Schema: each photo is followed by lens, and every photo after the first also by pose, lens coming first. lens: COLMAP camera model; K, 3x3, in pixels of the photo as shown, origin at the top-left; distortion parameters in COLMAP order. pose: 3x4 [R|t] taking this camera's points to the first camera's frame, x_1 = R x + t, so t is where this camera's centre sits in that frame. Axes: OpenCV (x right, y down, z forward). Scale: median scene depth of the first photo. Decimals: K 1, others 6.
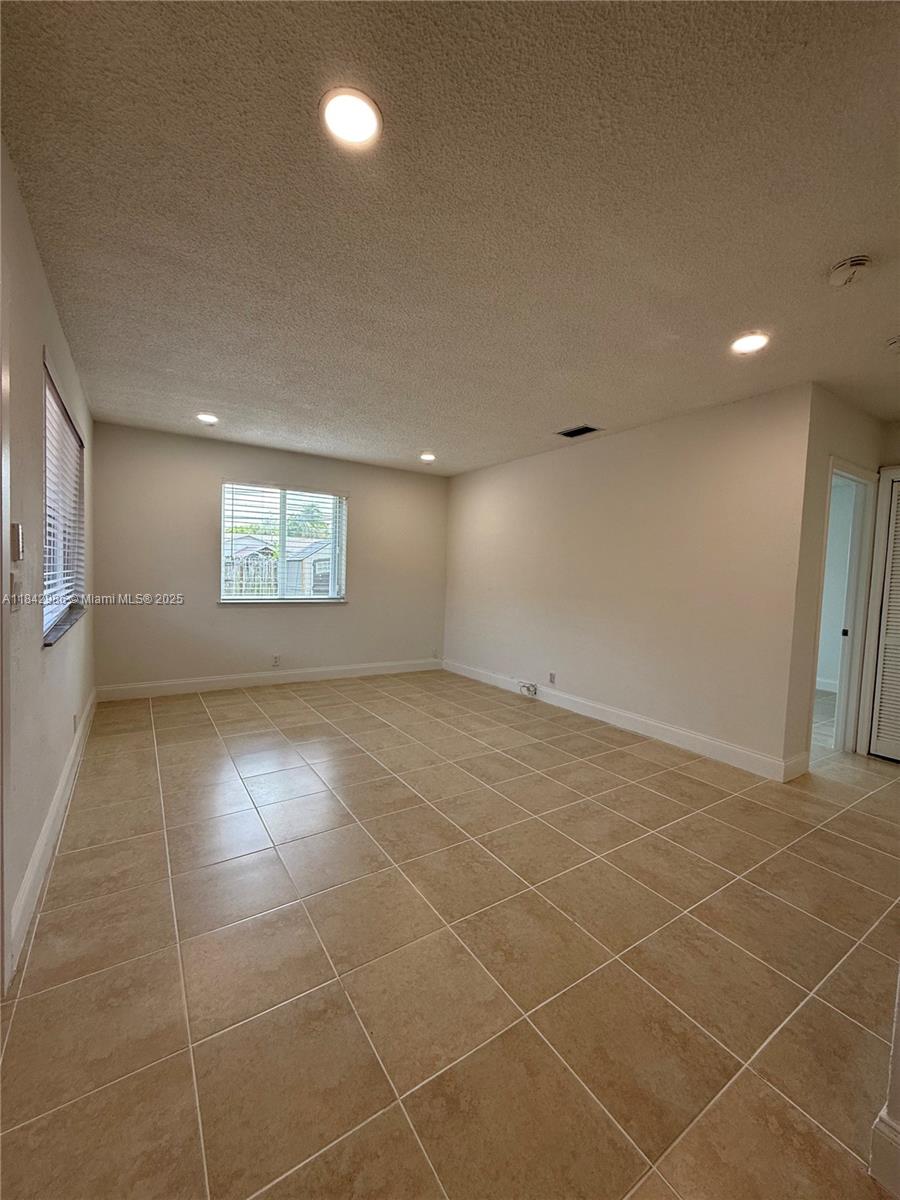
lens RADIAL K [[478.0, 0, 448.4], [0, 478.0, 596.8], [0, 0, 1]] dist [0.003303, 0.000029]
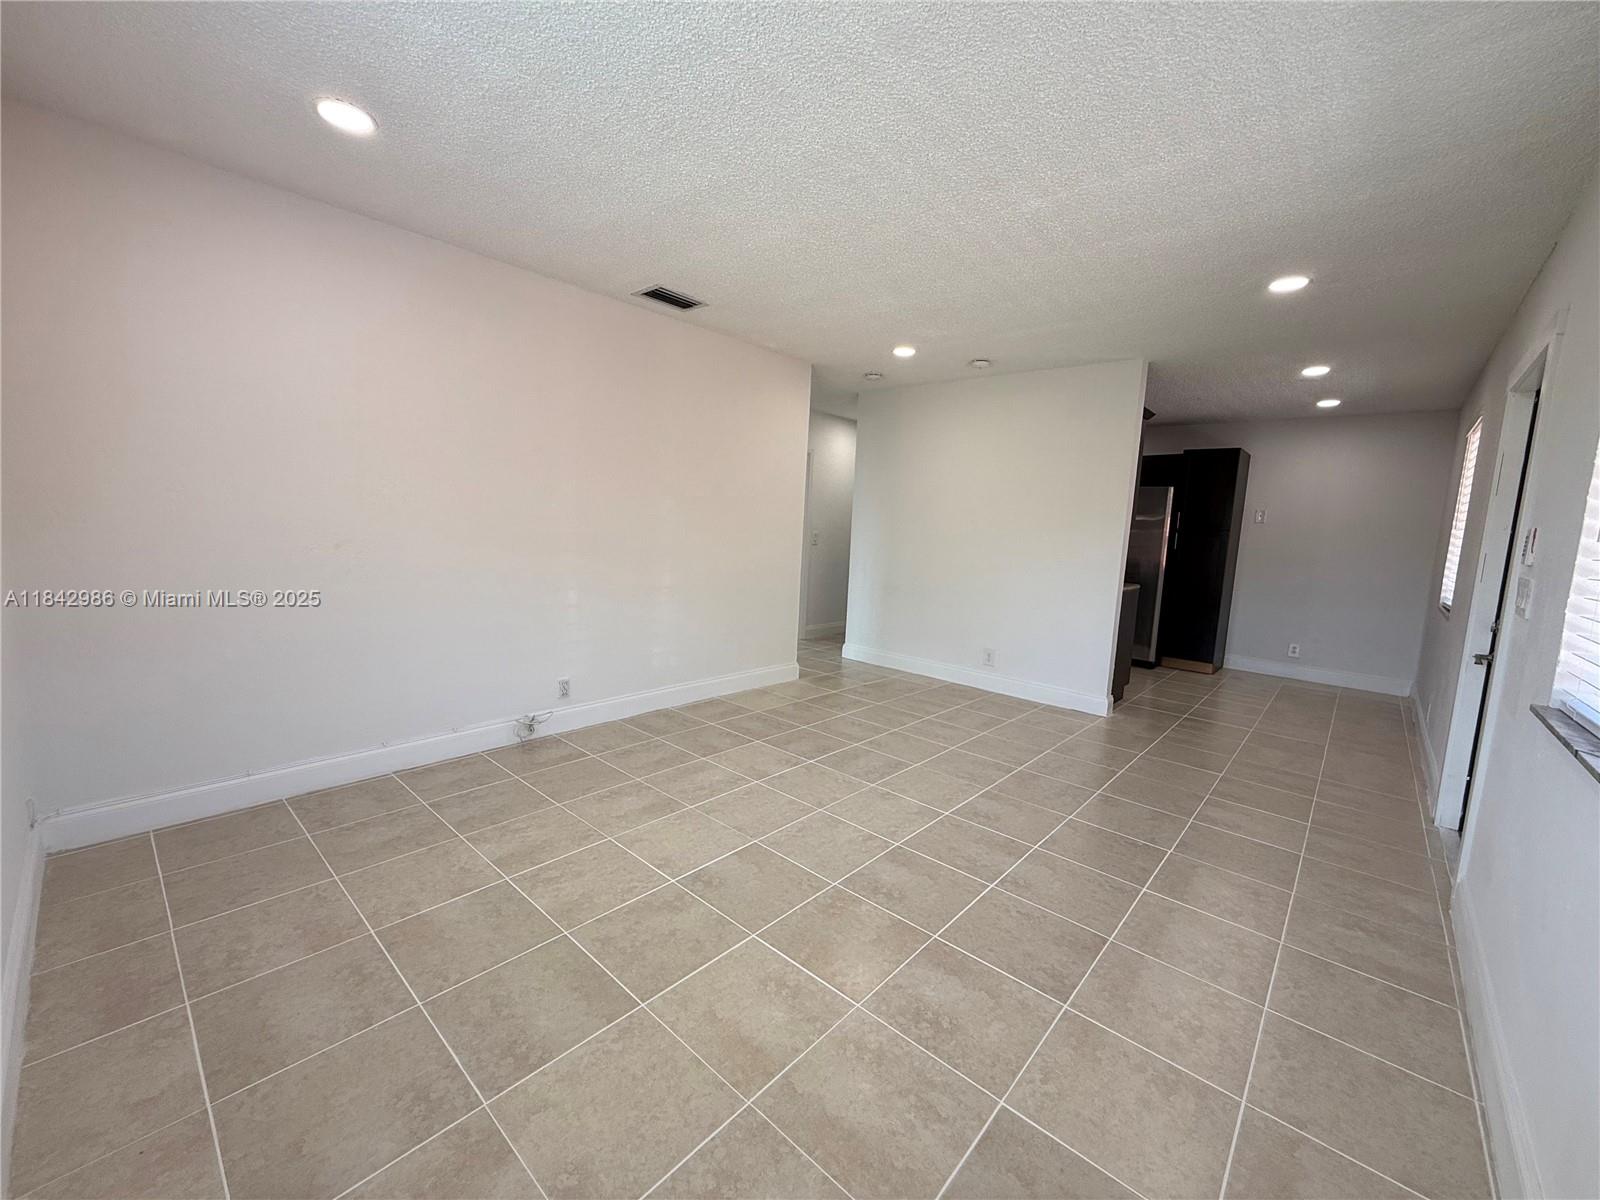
lens RADIAL K [[637.3, 0, 798.1], [0, 637.3, 602.6], [0, 0, 1]] dist [0.003303, 0.000029]
pose [[-0.253222, -0.165306, 0.953180, -0.759231], [-0.006822, 0.985573, 0.169111, -0.089533], [-0.967384, 0.036320, -0.250697, 1.183206]]
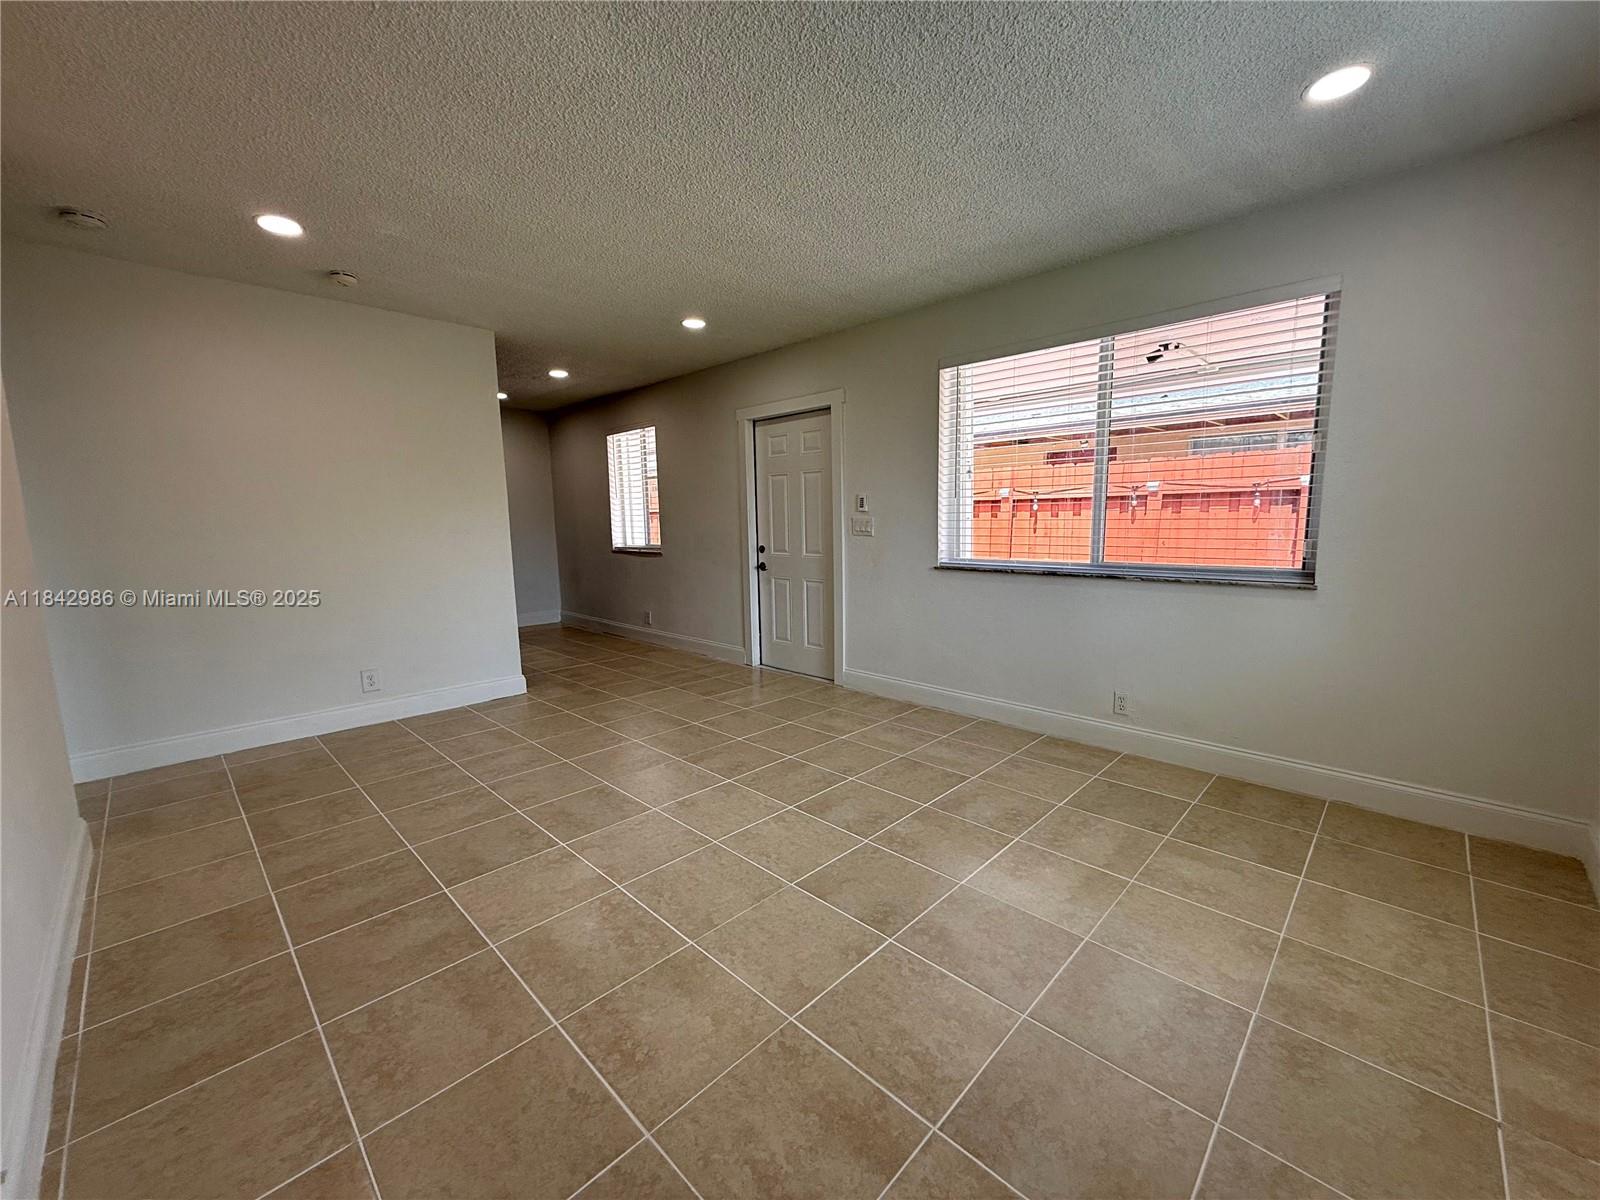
lens RADIAL K [[637.3, 0, 795.2], [0, 637.3, 604.1], [0, 0, 1]] dist [0.003303, 0.000029]
pose [[-0.976992, 0.011347, -0.212972, -0.001025], [-0.027316, 0.983701, 0.177724, -0.069257], [0.211517, 0.179452, -0.960759, 1.580911]]
